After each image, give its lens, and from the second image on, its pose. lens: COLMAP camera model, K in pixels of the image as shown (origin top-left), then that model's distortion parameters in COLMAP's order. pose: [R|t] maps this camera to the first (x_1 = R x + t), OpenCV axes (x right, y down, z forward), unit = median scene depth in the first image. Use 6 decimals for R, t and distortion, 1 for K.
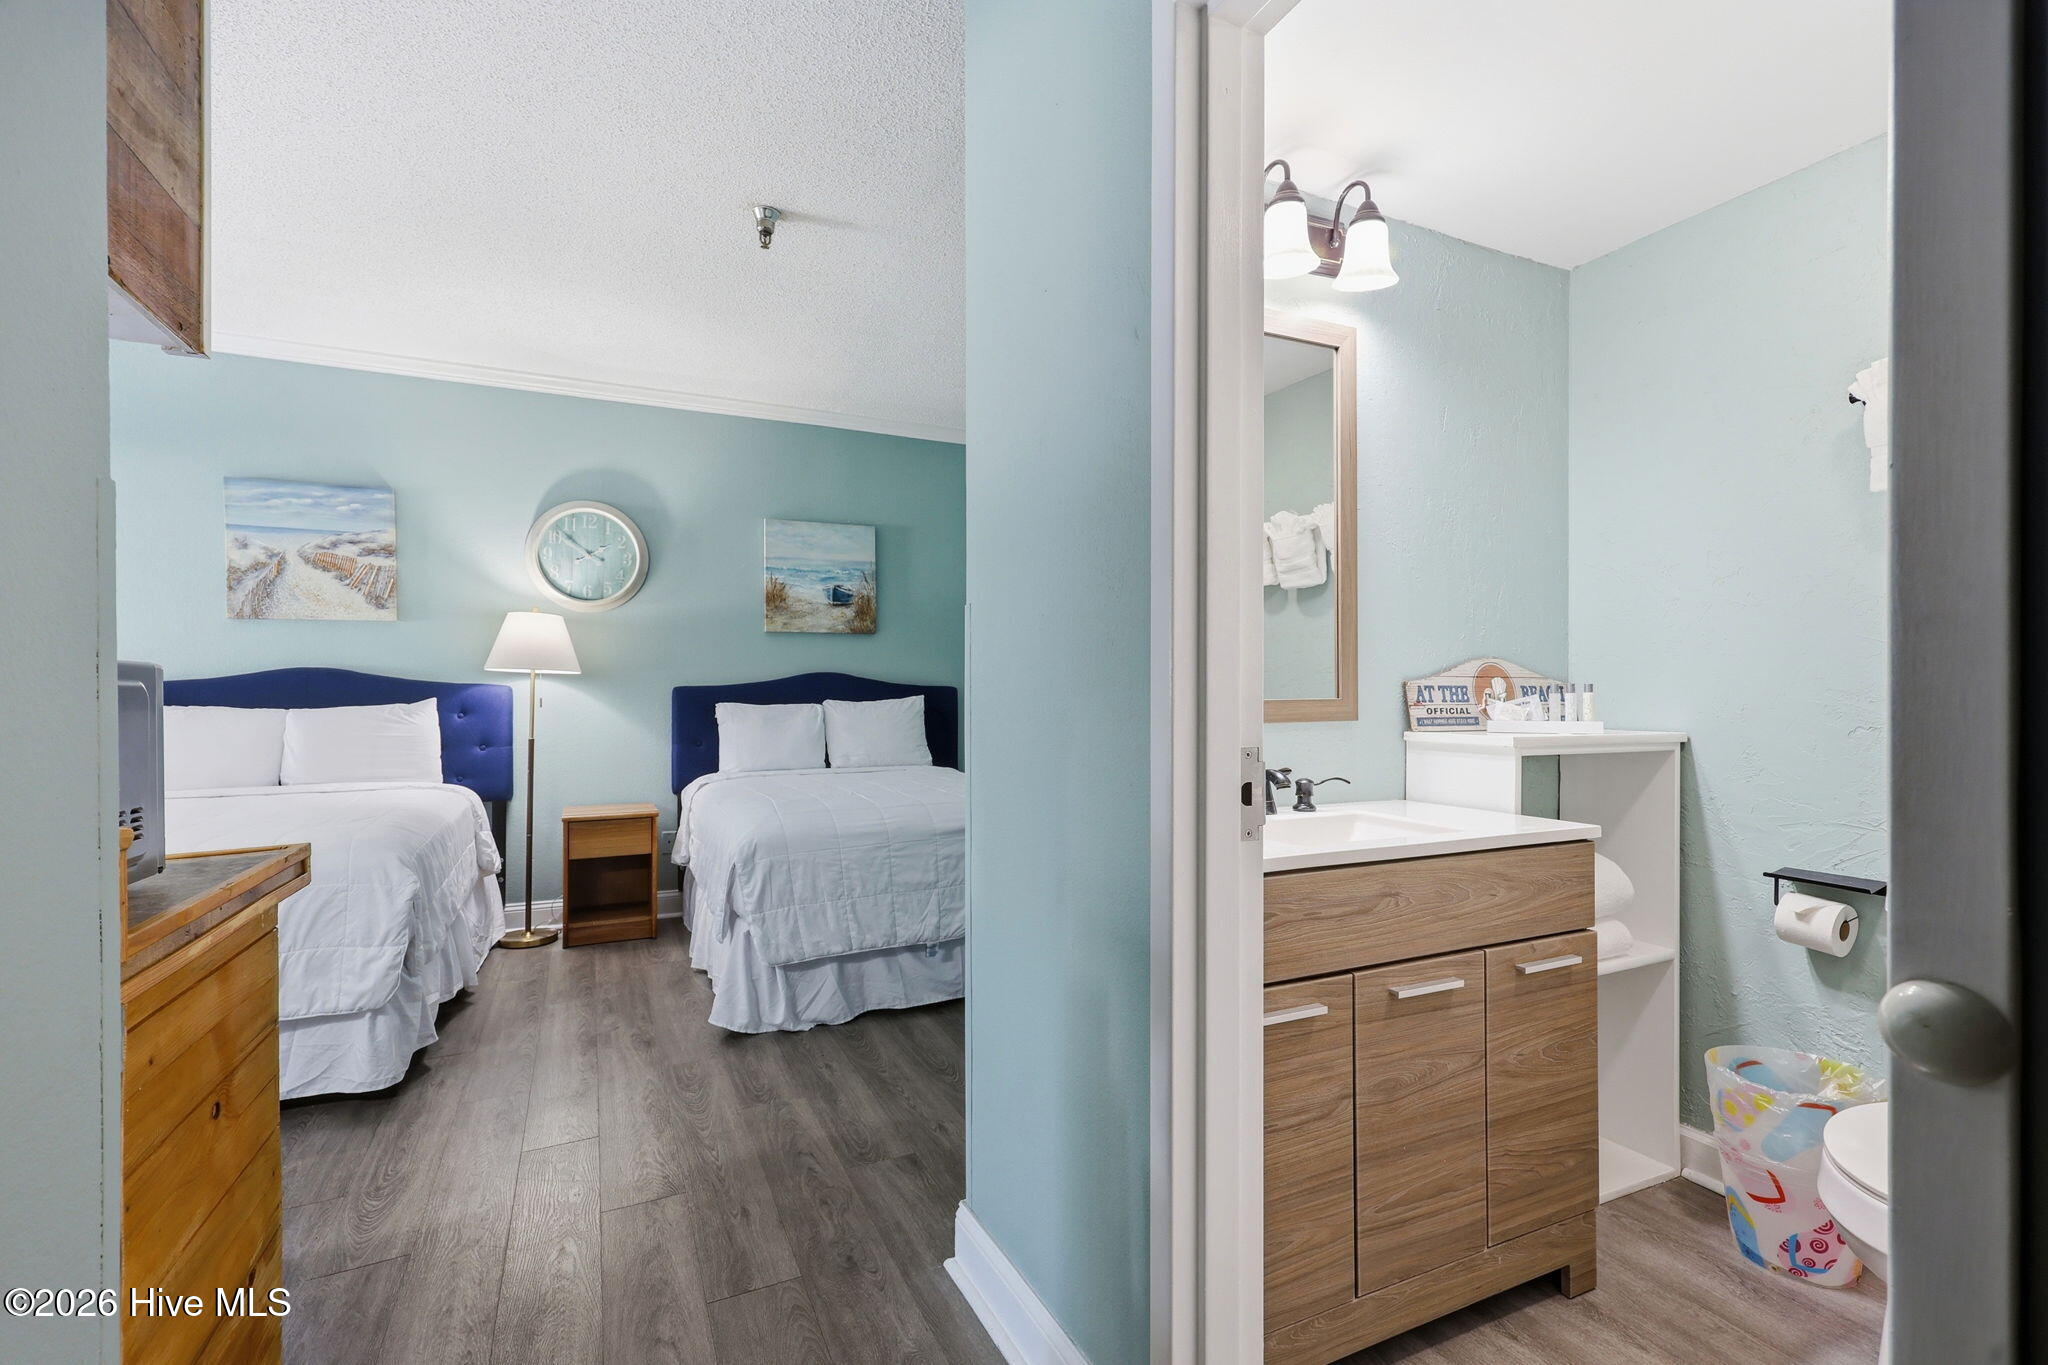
lens RADIAL K [[917.5, 0, 1022.9], [0, 917.5, 692.0], [0, 0, 1]] dist [0.001352, -0.000150]
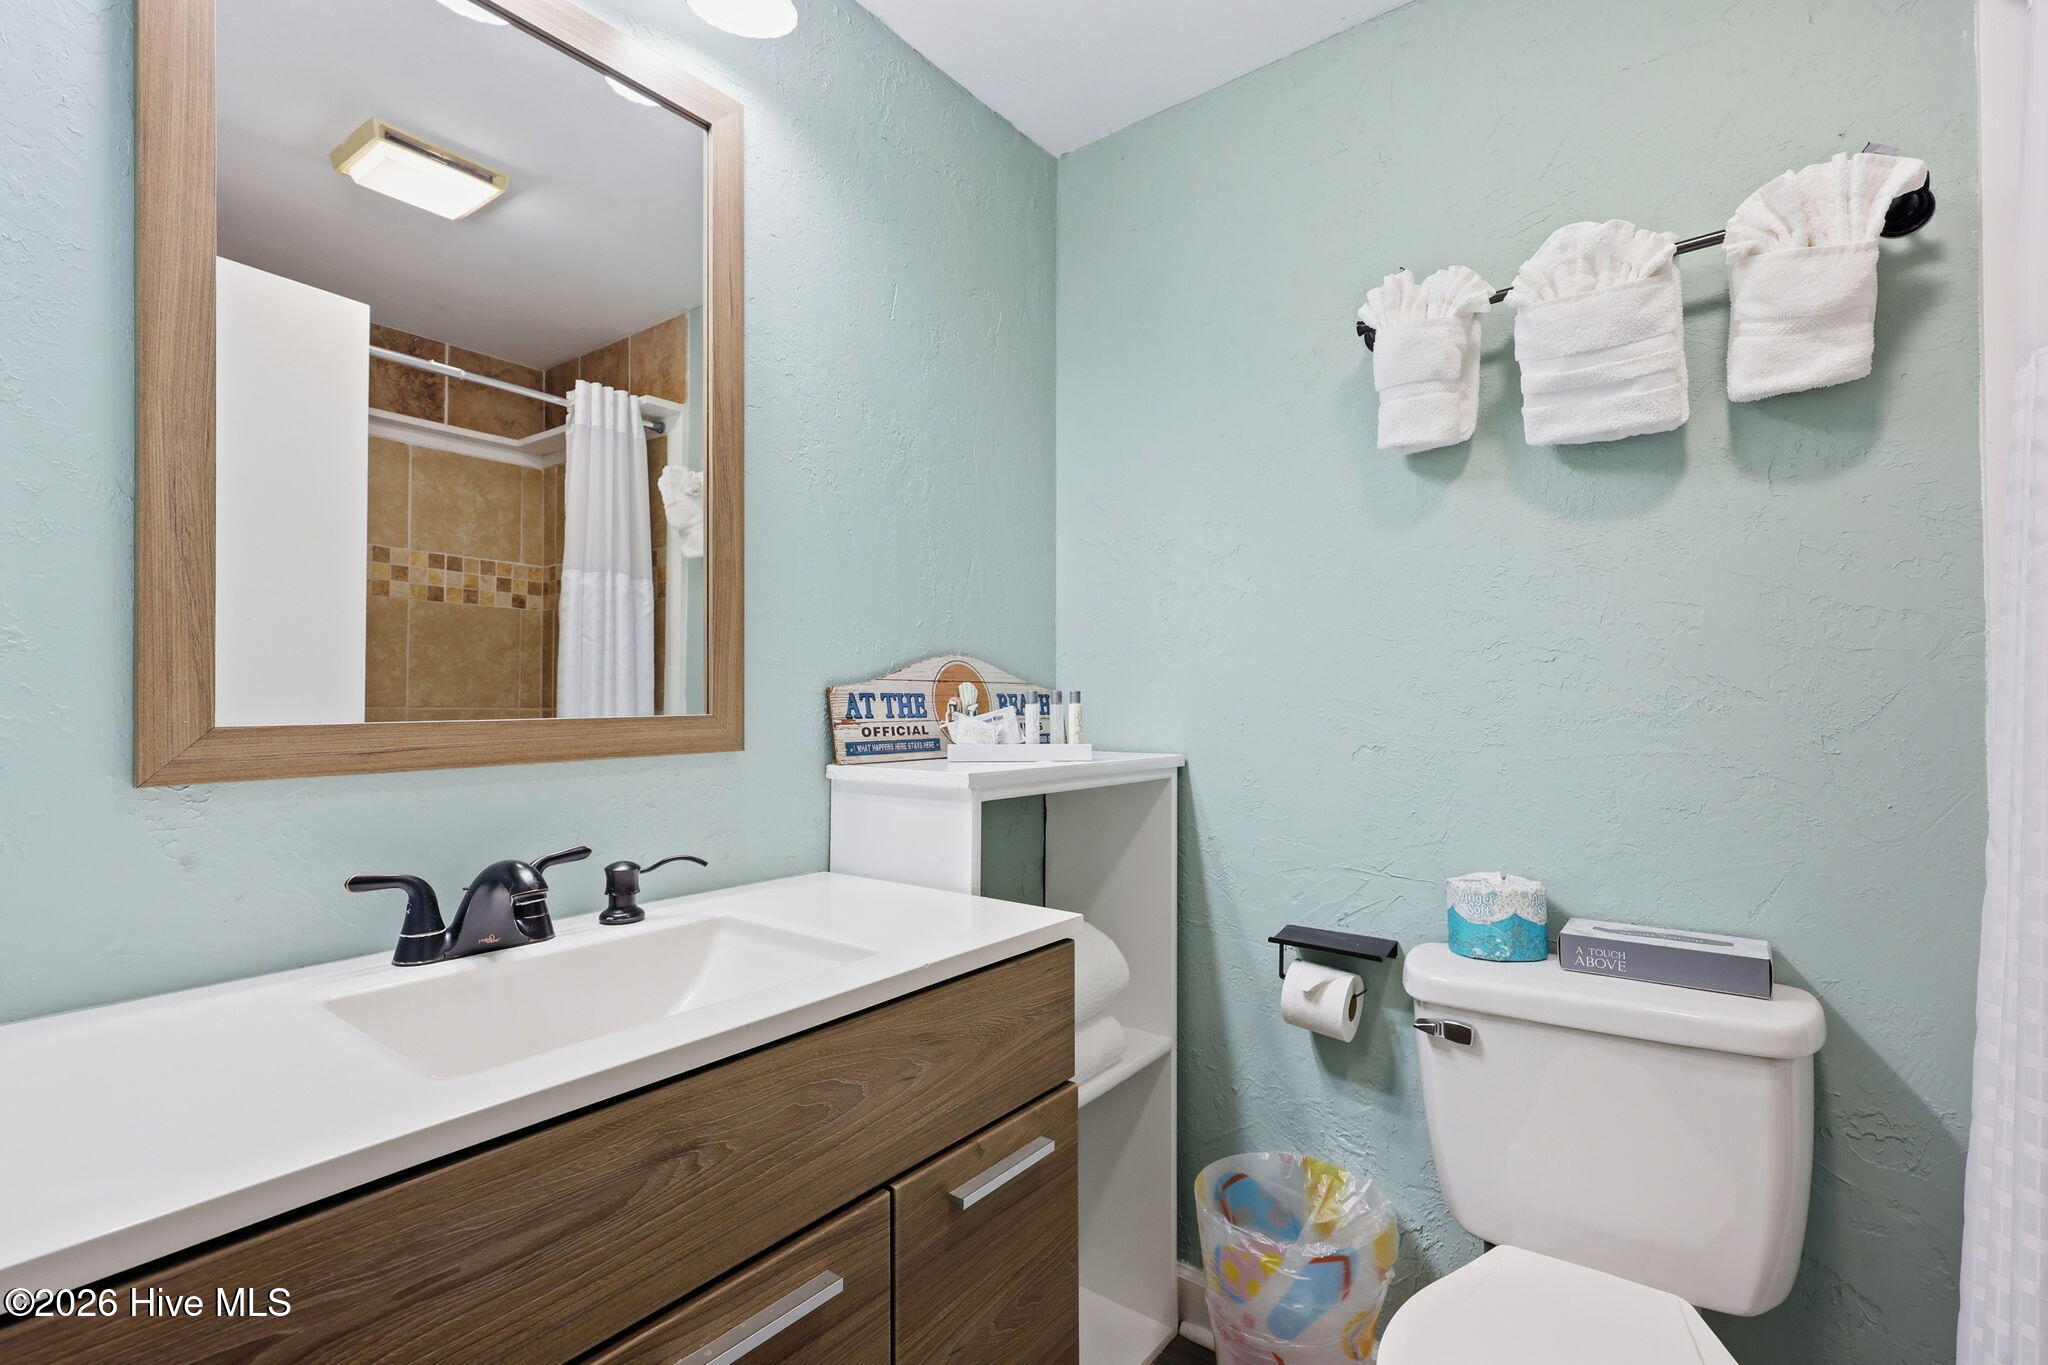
lens RADIAL K [[917.5, 0, 1022.9], [0, 917.5, 692.0], [0, 0, 1]] dist [0.001352, -0.000150]
pose [[0.891153, 0.003206, 0.453692, 0.250113], [0.000330, 0.999970, -0.007714, -0.002863], [-0.453703, 0.007024, 0.891125, 0.371286]]
